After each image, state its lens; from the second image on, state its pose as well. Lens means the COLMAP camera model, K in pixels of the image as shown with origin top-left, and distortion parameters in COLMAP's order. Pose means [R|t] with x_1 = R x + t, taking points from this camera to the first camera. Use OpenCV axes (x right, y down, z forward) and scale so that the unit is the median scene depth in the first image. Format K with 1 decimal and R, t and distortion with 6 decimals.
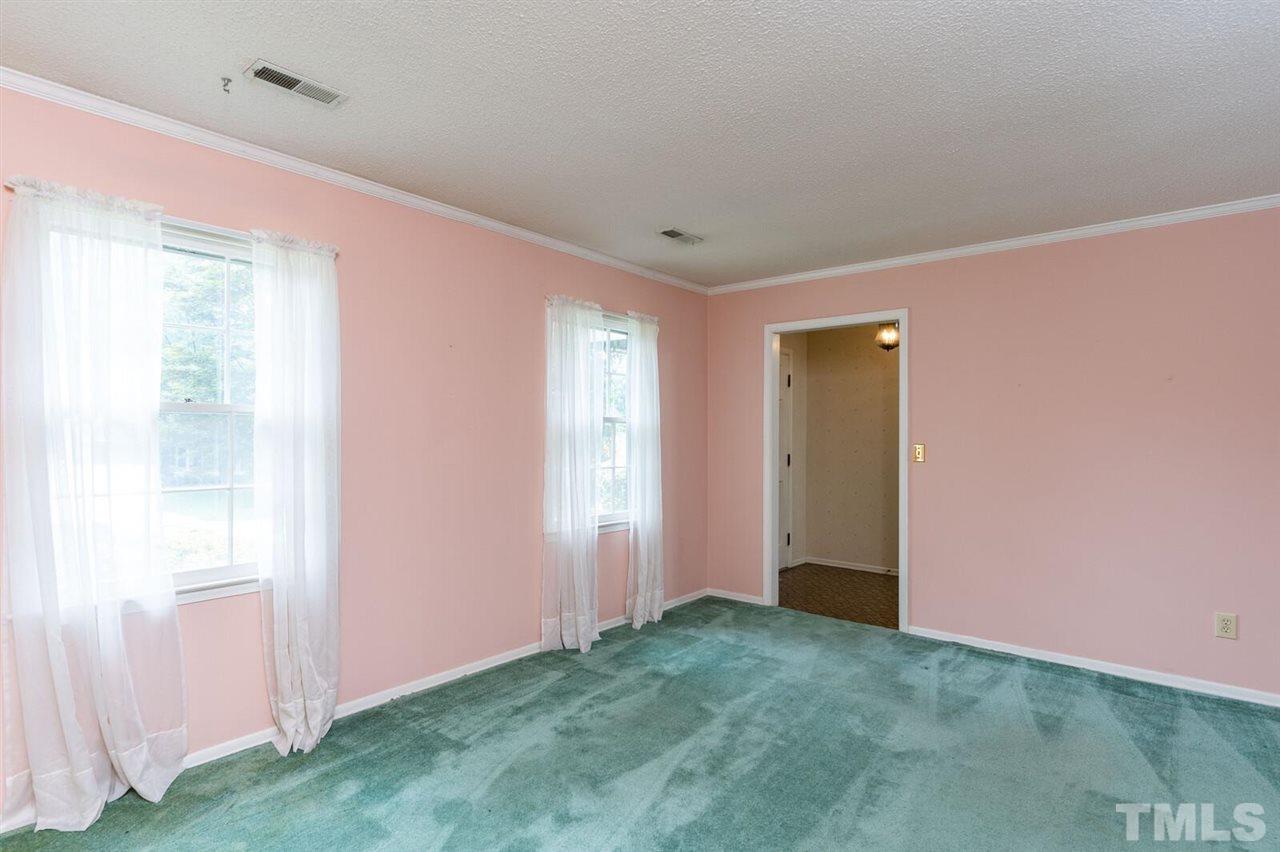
lens RADIAL K [[654.7, 0, 640.8], [0, 654.7, 427.3], [0, 0, 1]] dist [-0.002245, 0.002232]
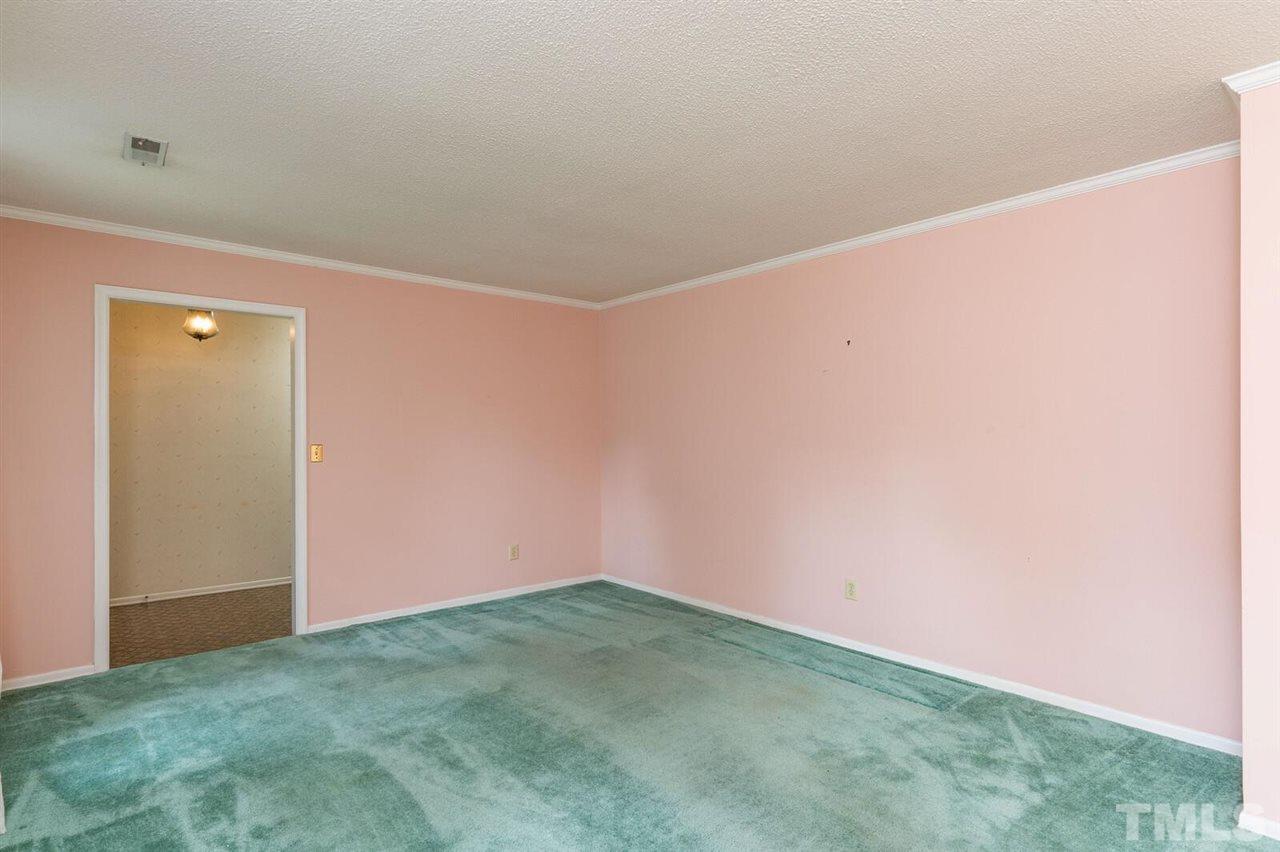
lens RADIAL K [[654.7, 0, 640.9], [0, 654.7, 429.5], [0, 0, 1]] dist [-0.002245, 0.002232]
pose [[0.152102, 0.000344, 0.988365, -0.548284], [-0.003234, 0.999995, 0.000150, 0.001101], [-0.988360, -0.003220, 0.152102, 0.377530]]
